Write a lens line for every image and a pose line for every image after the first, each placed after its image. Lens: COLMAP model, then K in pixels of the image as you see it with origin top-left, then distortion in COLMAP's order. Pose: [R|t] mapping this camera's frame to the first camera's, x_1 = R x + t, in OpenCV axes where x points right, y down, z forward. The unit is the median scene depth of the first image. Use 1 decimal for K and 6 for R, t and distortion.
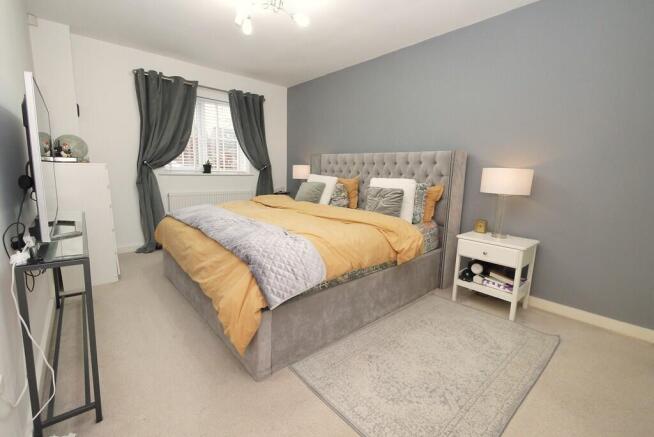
lens RADIAL K [[272.7, 0, 326.0], [0, 272.7, 219.9], [0, 0, 1]] dist [-0.007670, 0.000278]
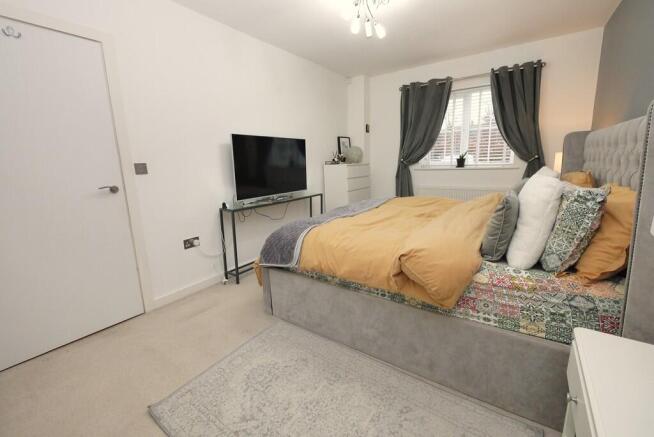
lens RADIAL K [[272.7, 0, 326.6], [0, 272.7, 217.3], [0, 0, 1]] dist [-0.007670, 0.000278]
pose [[0.248433, 0.157132, -0.955819, 0.458884], [-0.136831, 0.982553, 0.125963, -0.059050], [0.958936, 0.099492, 0.265599, 0.339546]]
